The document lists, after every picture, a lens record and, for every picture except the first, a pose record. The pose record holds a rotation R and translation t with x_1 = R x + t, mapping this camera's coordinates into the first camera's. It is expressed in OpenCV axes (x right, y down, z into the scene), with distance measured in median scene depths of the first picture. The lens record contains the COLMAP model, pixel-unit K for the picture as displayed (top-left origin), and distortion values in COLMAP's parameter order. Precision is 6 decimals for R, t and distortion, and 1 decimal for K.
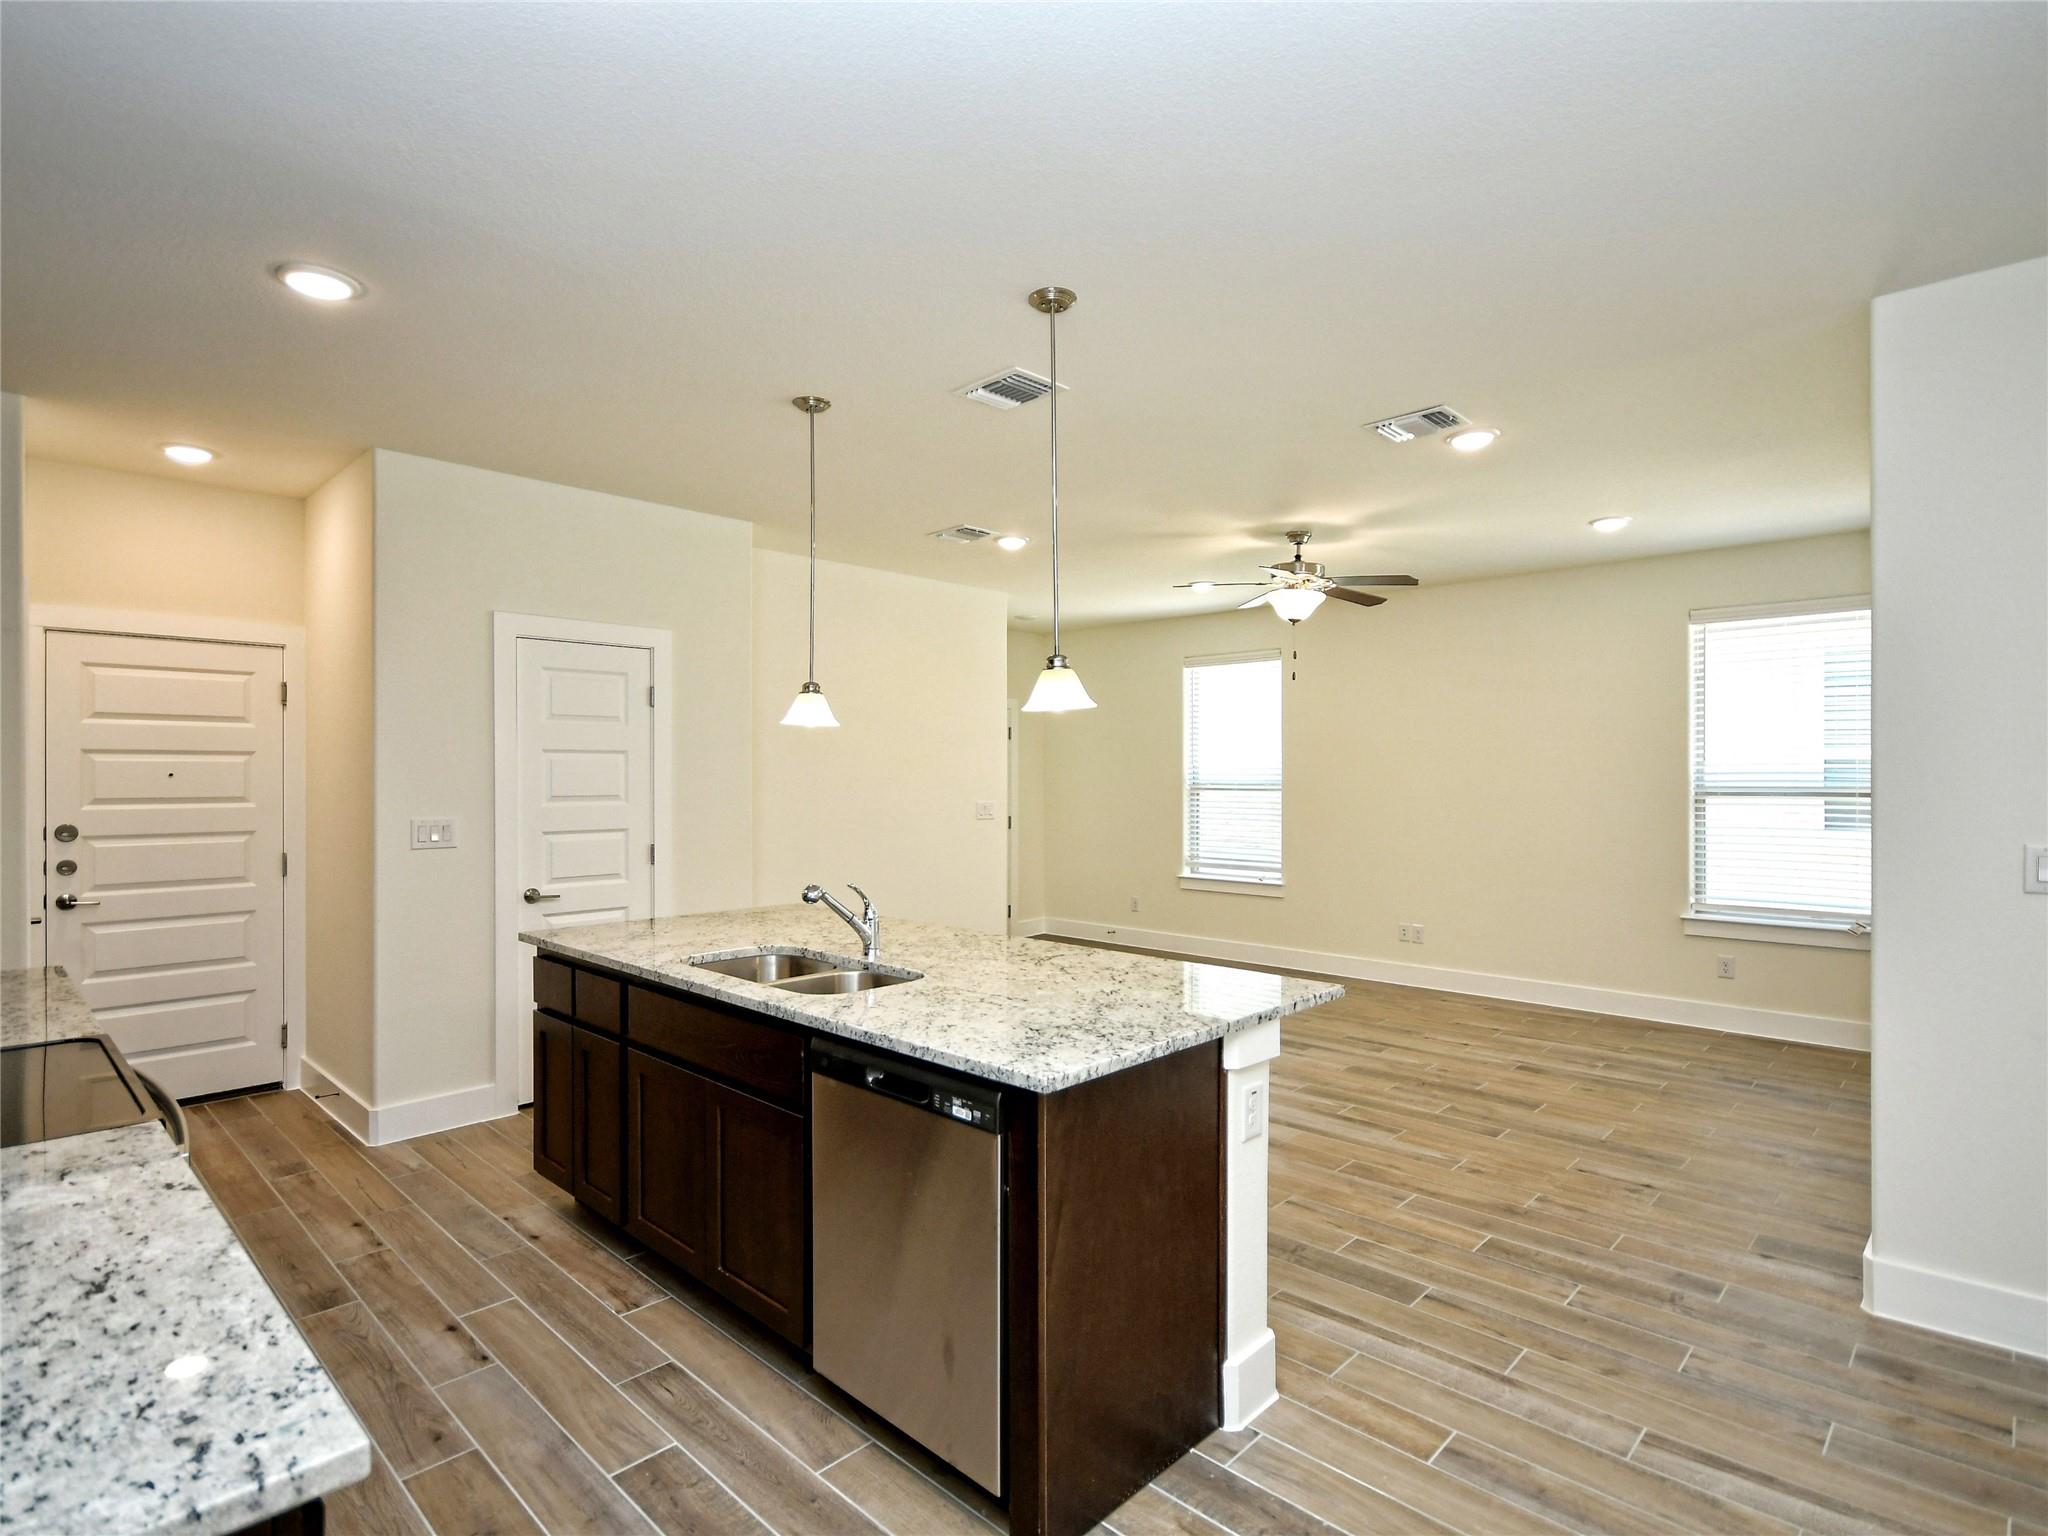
lens RADIAL K [[1031.2, 0, 1007.3], [0, 1031.2, 774.8], [0, 0, 1]] dist [-0.002091, -0.001104]
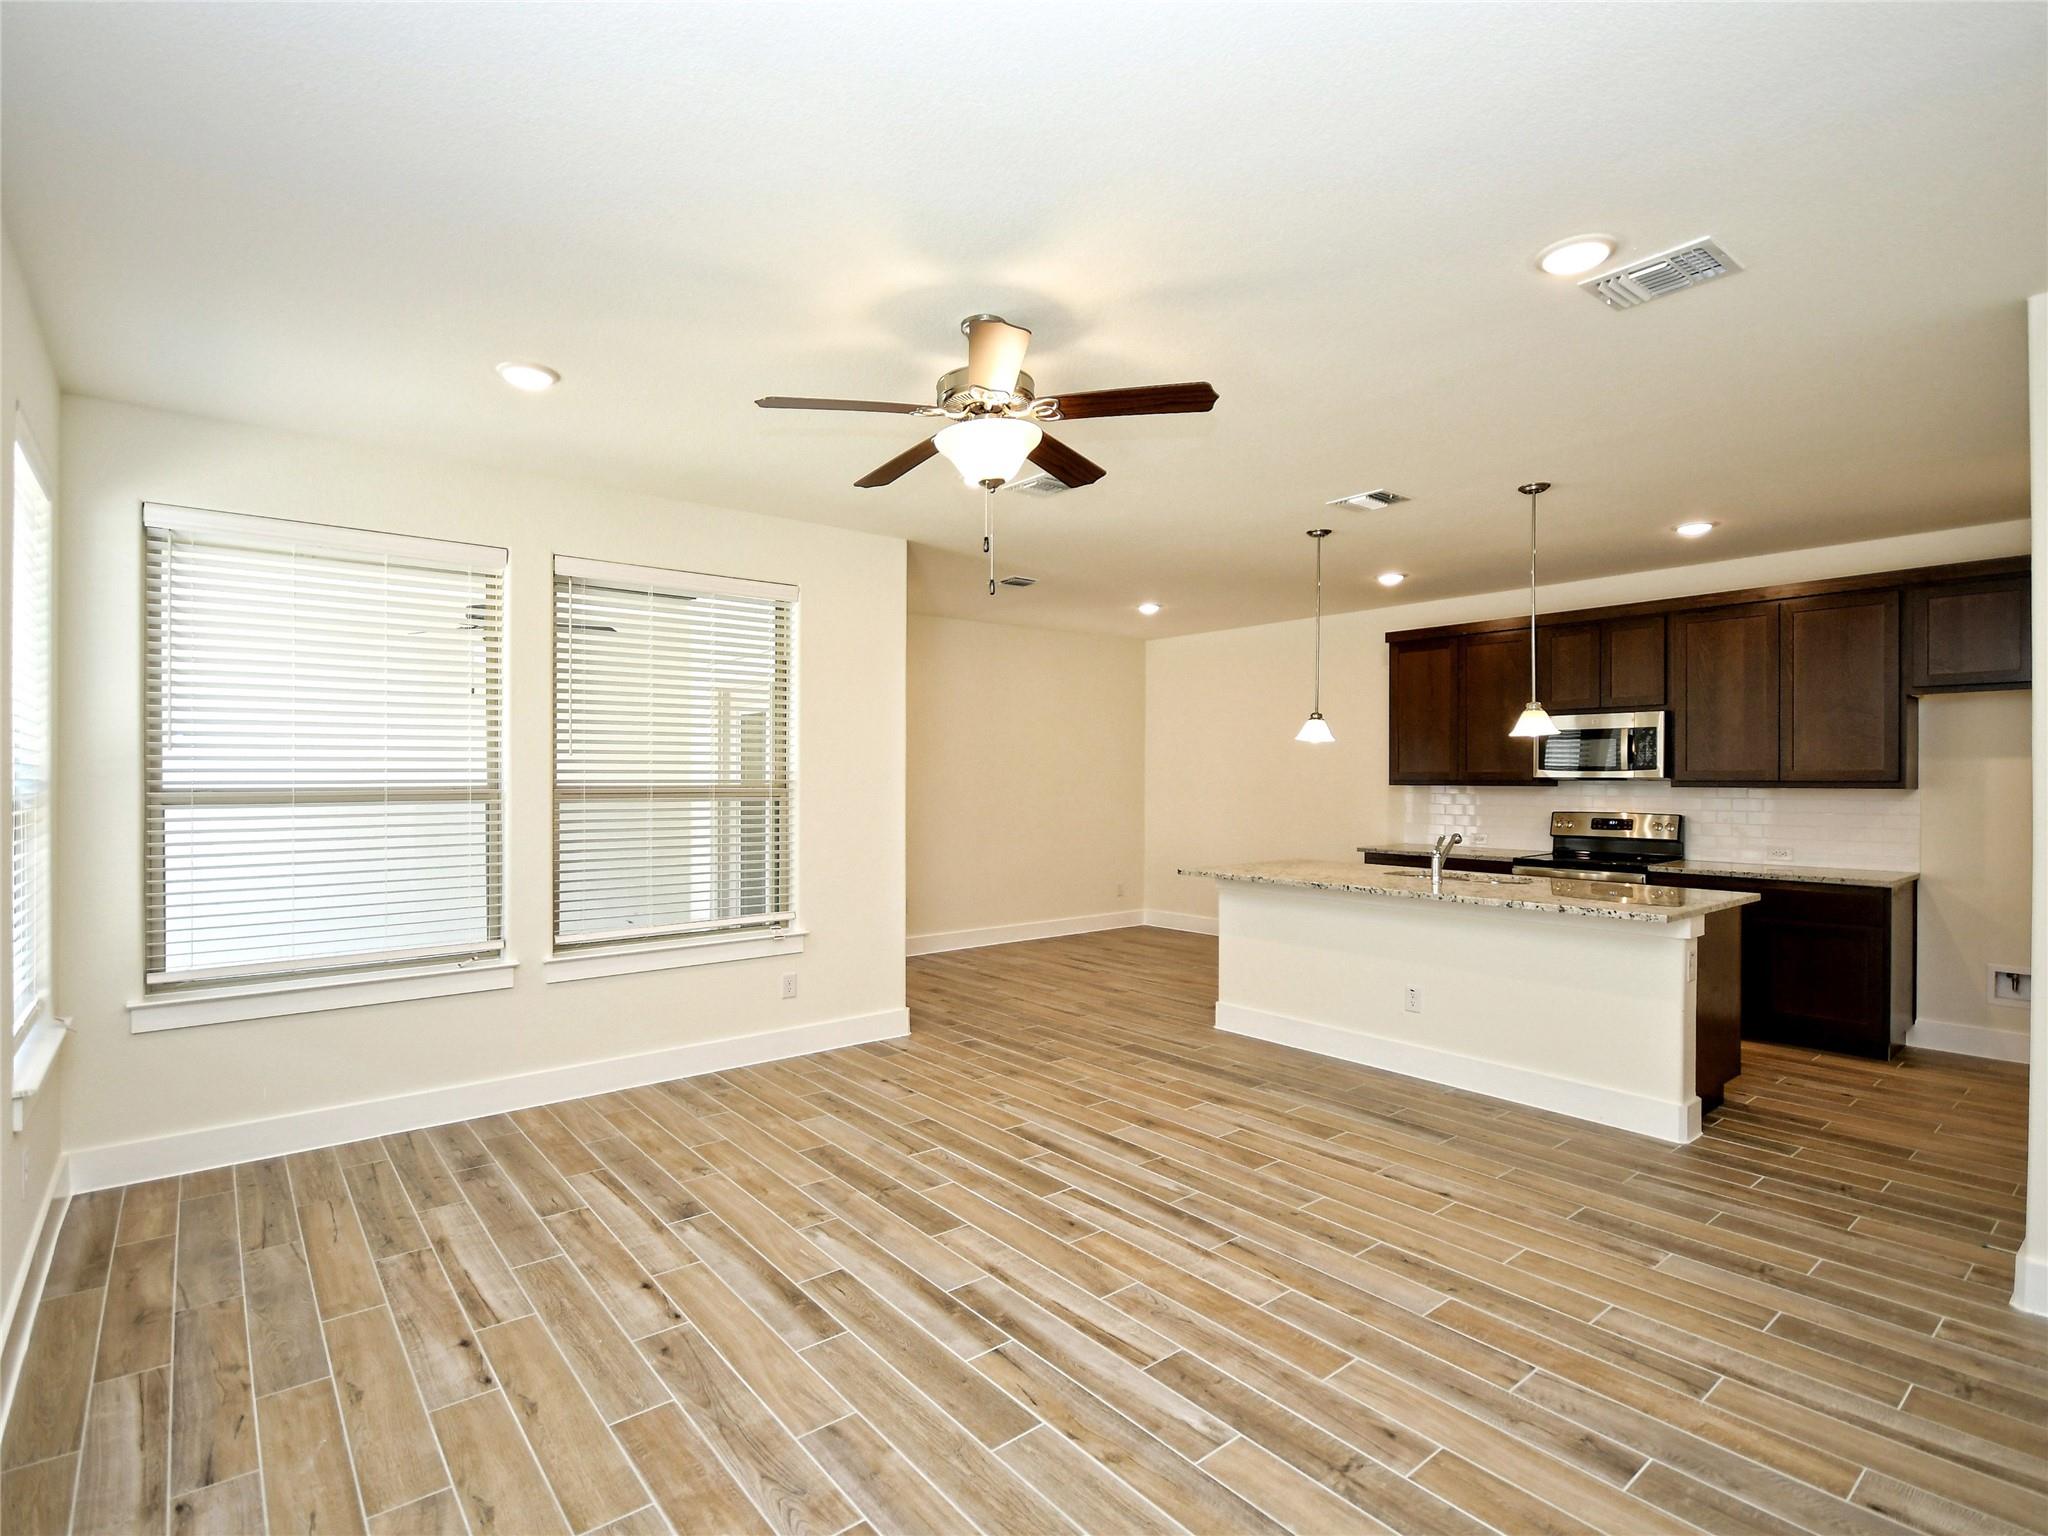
lens RADIAL K [[1008.8, 0, 1003.1], [0, 1008.8, 776.7], [0, 0, 1]] dist [0.001989, -0.008577]
pose [[-0.992593, -0.001863, 0.121473, 0.250959], [-0.001678, 0.999997, 0.001621, 0.002863], [-0.121476, 0.001405, -0.992593, 1.834674]]
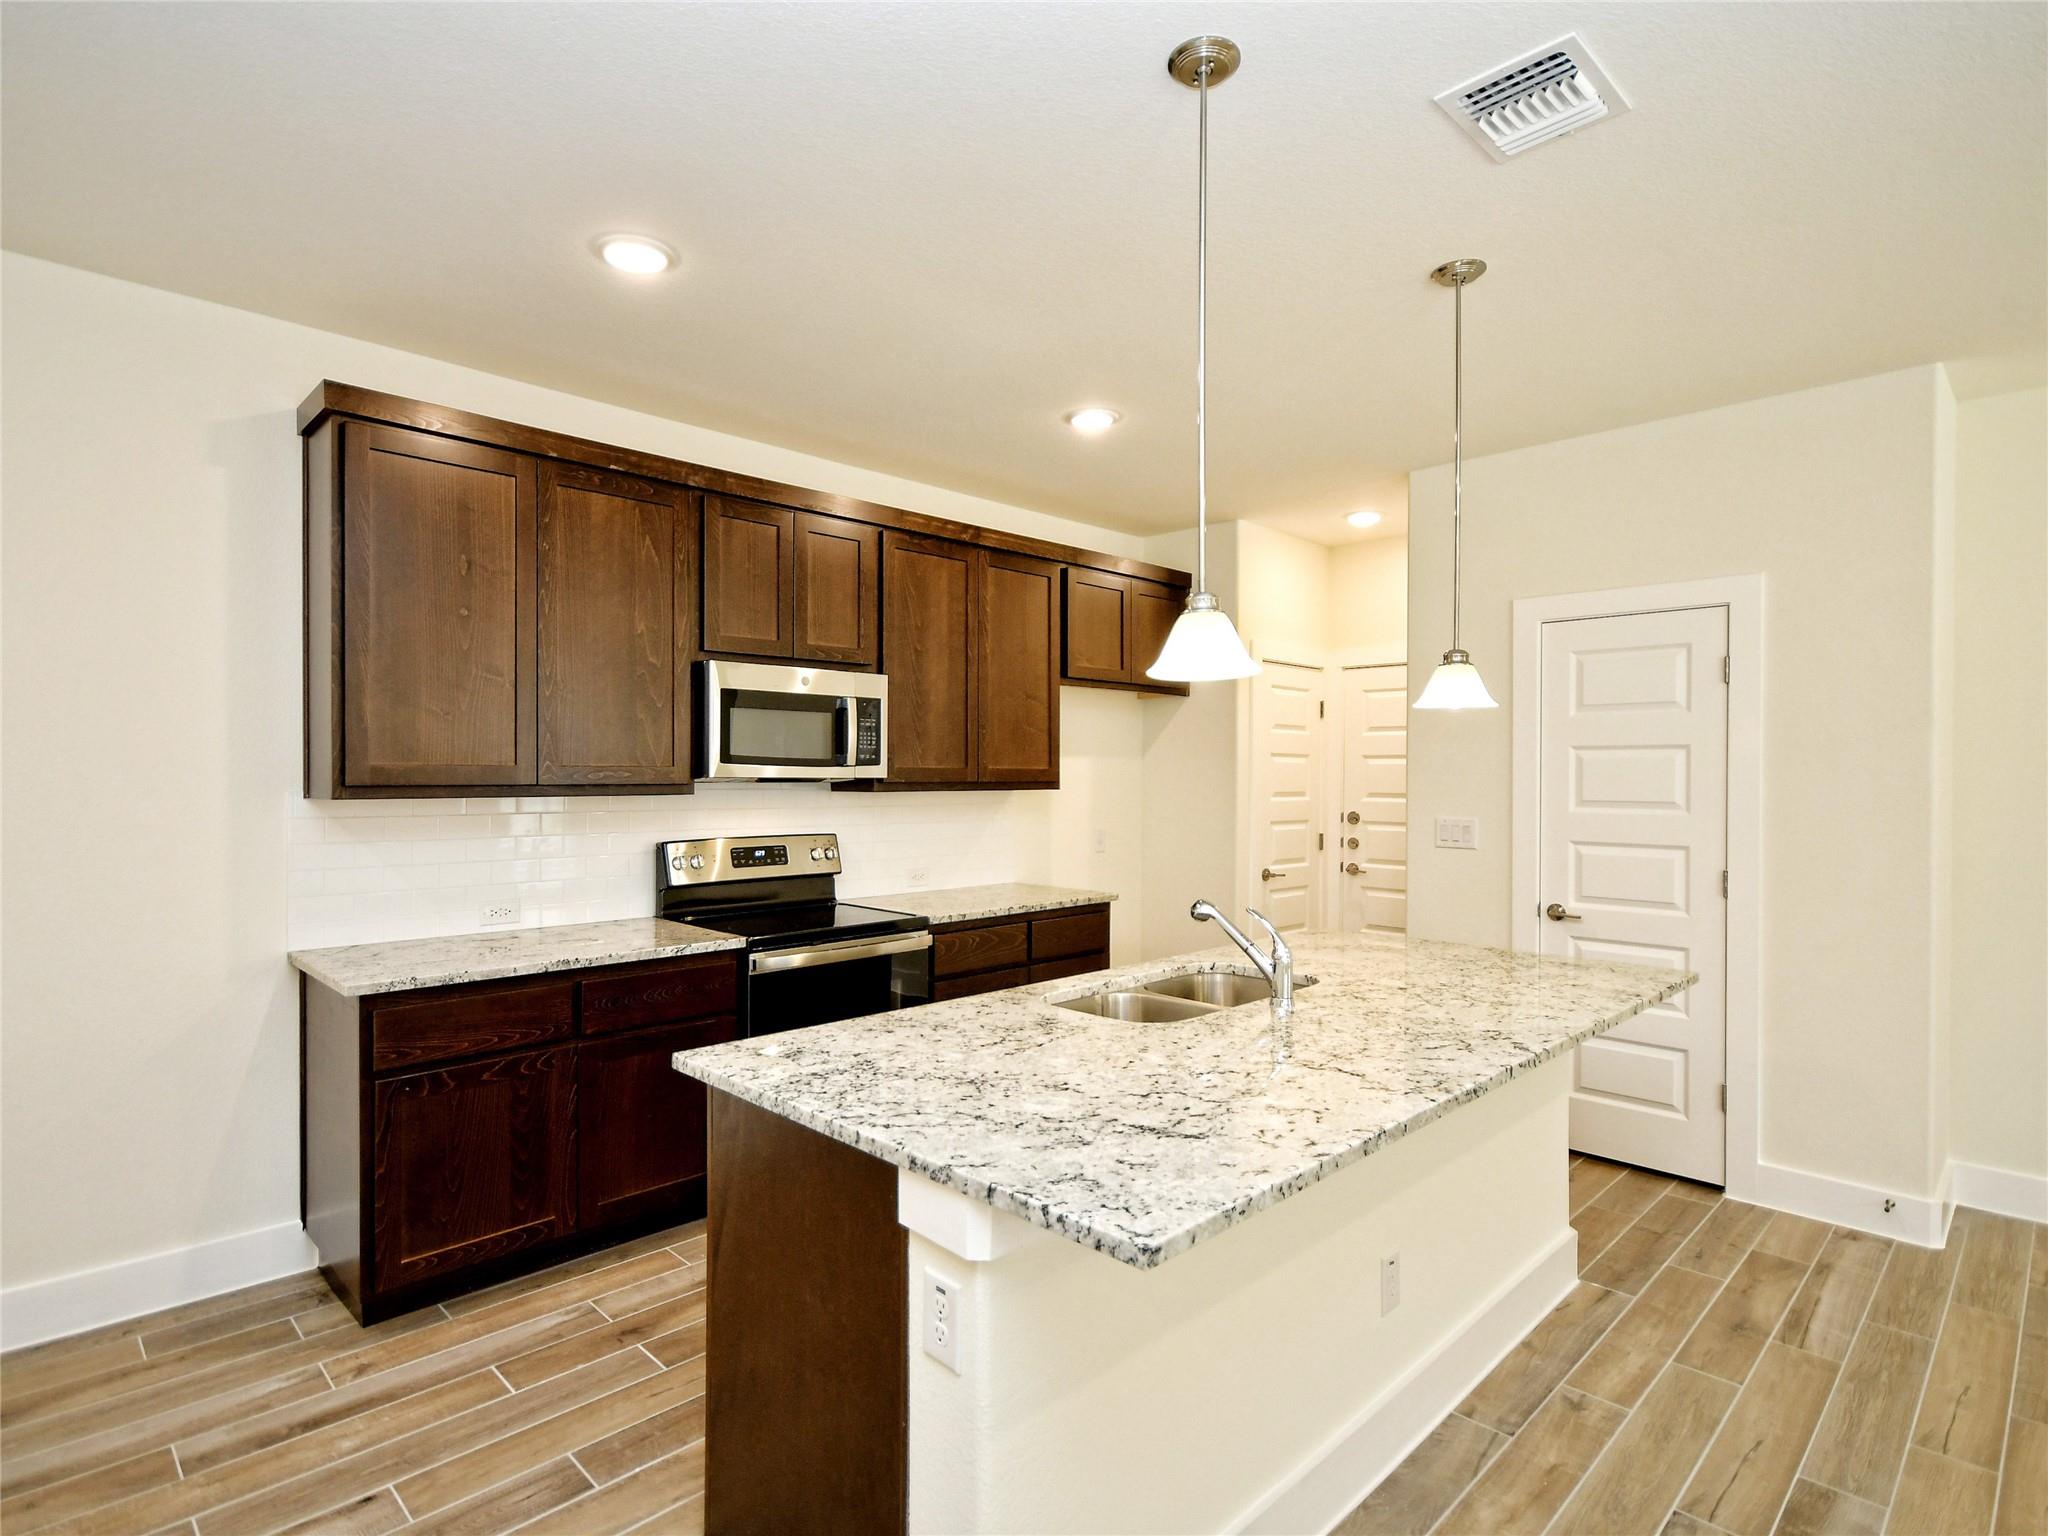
lens RADIAL K [[1055.0, 0, 1014.2], [0, 1055.0, 776.3], [0, 0, 1]] dist [0.004380, -0.005295]
pose [[-0.019073, 0.001855, -0.999816, 0.449508], [-0.004004, 0.999990, 0.001932, 0.001294], [0.999810, 0.004040, -0.019066, 0.548822]]
